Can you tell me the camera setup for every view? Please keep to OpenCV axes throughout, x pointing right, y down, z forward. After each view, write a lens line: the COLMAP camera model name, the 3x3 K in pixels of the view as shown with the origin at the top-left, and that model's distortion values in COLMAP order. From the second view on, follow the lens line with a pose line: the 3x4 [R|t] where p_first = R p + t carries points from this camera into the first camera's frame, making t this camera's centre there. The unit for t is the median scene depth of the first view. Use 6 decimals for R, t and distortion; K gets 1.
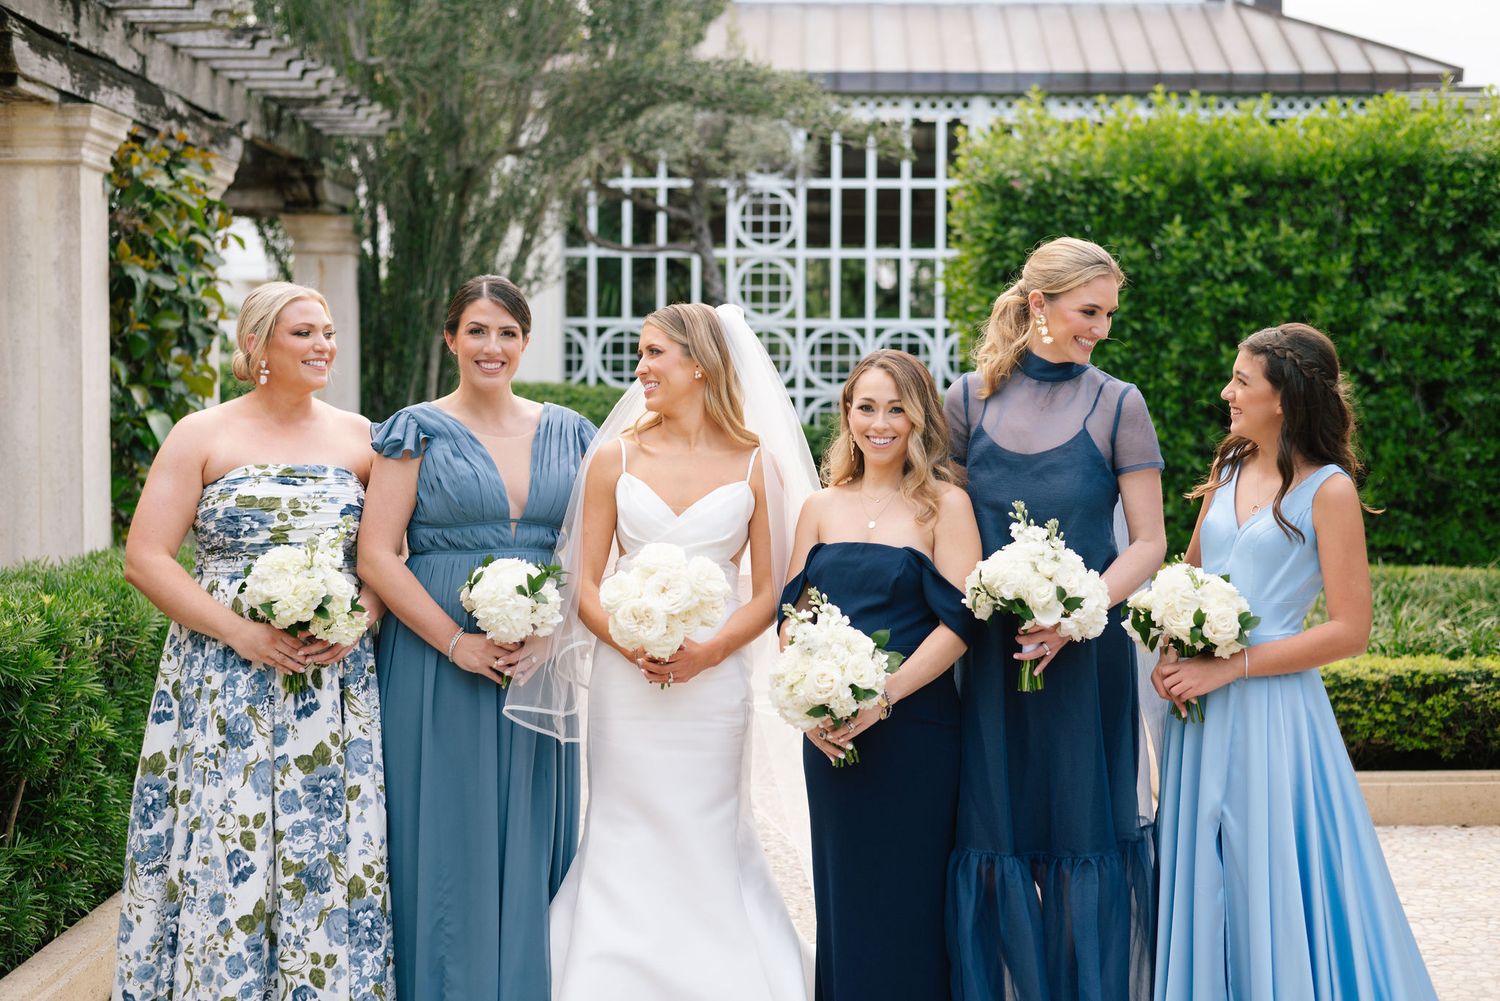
lens RADIAL K [[2255.7, 0, 754.6], [0, 2255.7, 496.1], [0, 0, 1]] dist [0.226150, 0.000000]
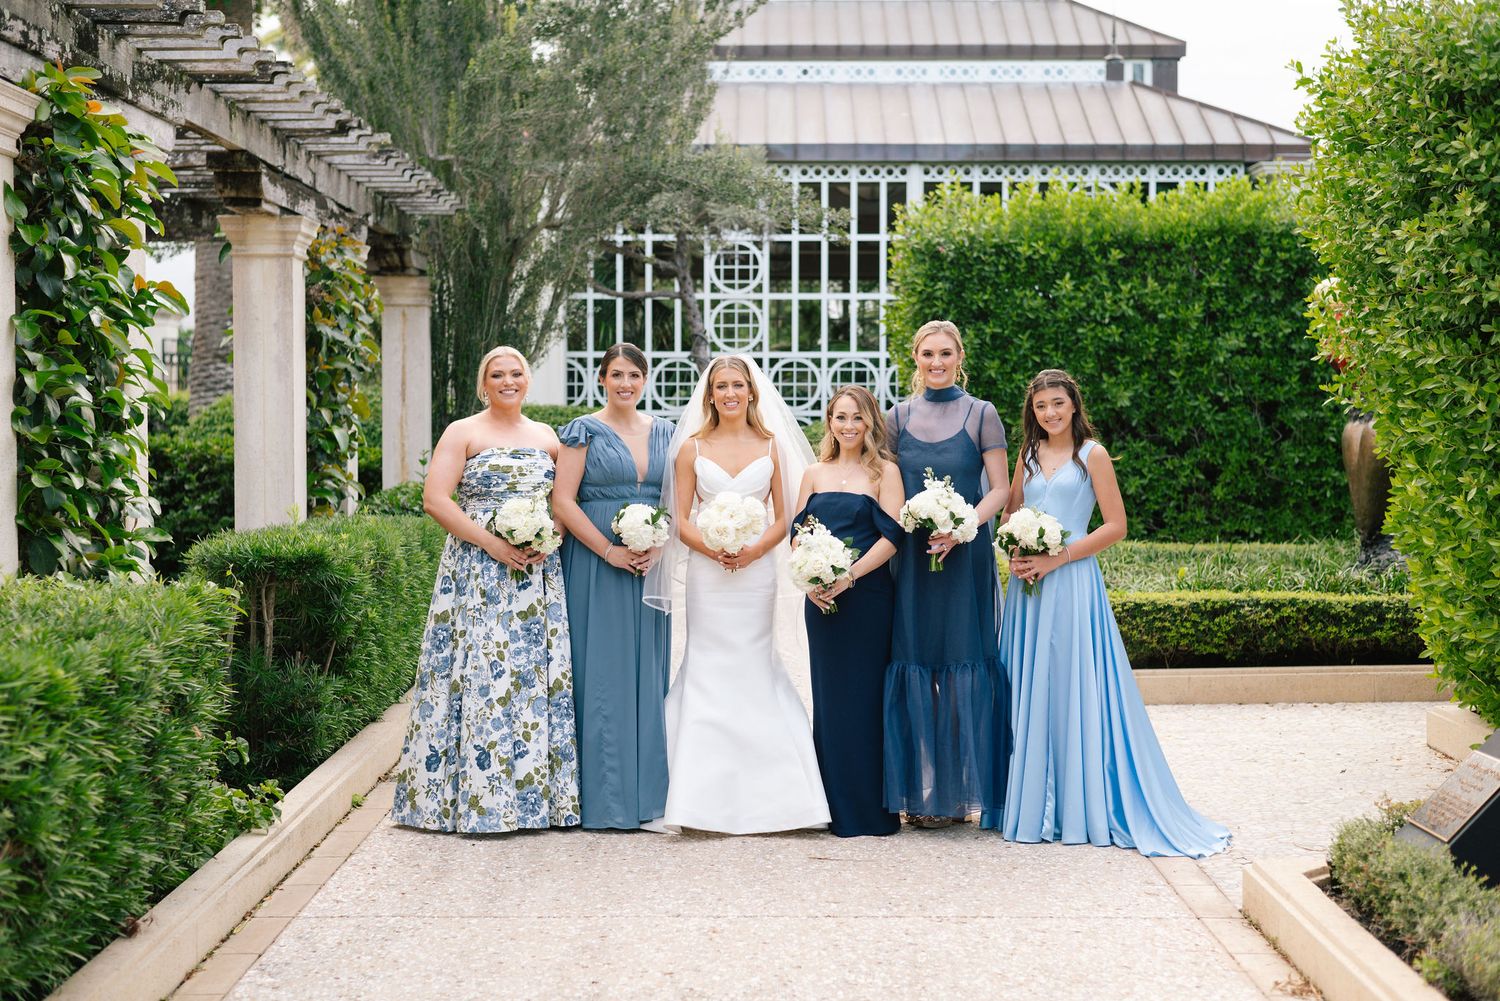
lens RADIAL K [[2255.7, 0, 749.3], [0, 2255.7, 499.1], [0, 0, 1]] dist [0.226150, 0.000000]
pose [[0.999748, -0.005101, 0.021839, -0.034270], [0.005309, 0.999941, -0.009472, 0.023874], [-0.021789, 0.009586, 0.999717, -0.427719]]
